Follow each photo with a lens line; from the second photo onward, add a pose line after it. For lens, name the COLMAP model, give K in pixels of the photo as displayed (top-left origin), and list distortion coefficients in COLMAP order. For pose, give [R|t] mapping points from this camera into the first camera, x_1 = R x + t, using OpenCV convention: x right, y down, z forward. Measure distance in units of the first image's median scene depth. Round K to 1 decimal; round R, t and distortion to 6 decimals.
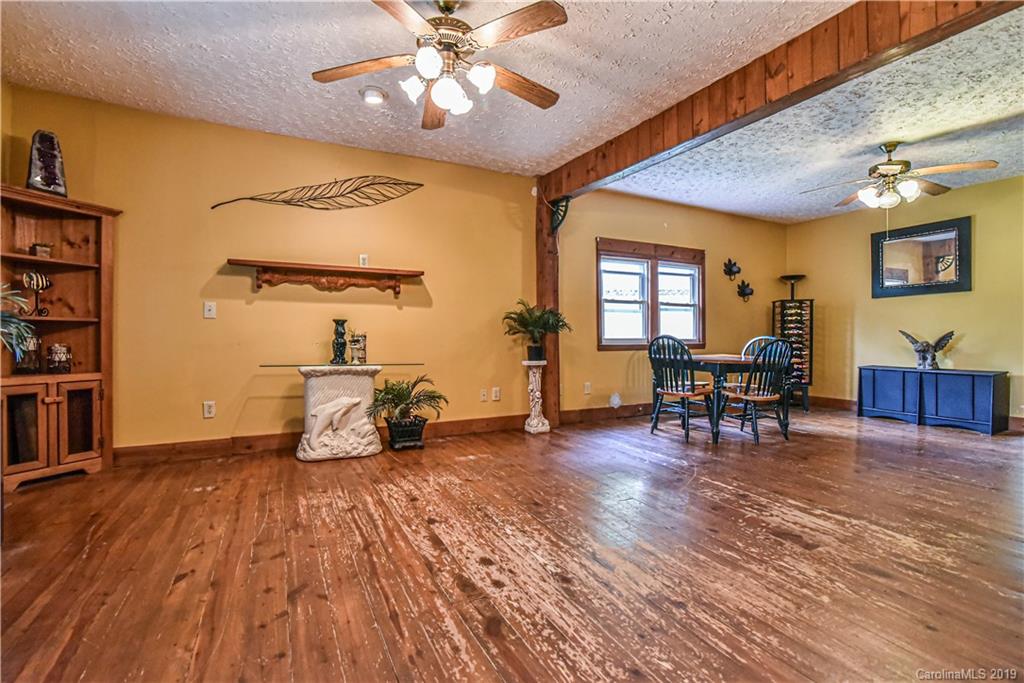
lens RADIAL K [[477.4, 0, 524.1], [0, 477.4, 348.2], [0, 0, 1]] dist [-0.020975, 0.002218]
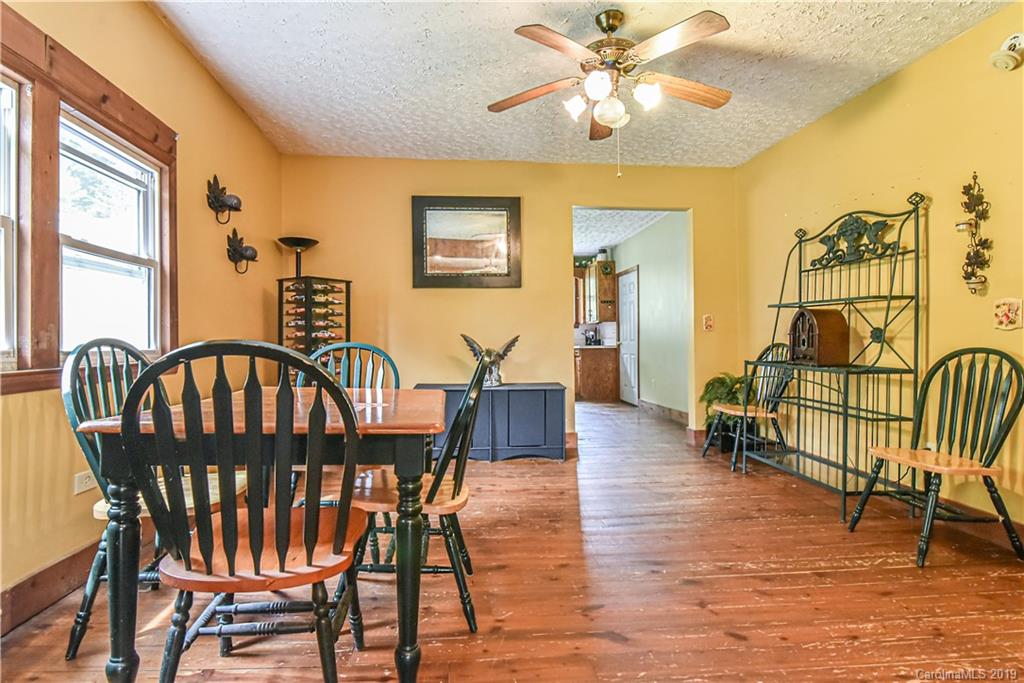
lens RADIAL K [[521.7, 0, 505.9], [0, 521.7, 342.6], [0, 0, 1]] dist [-0.015151, 0.002074]
pose [[0.399548, -0.001385, 0.916711, 0.164687], [0.022987, 0.999700, -0.008508, -0.029023], [-0.916424, 0.024472, 0.399460, 1.102978]]
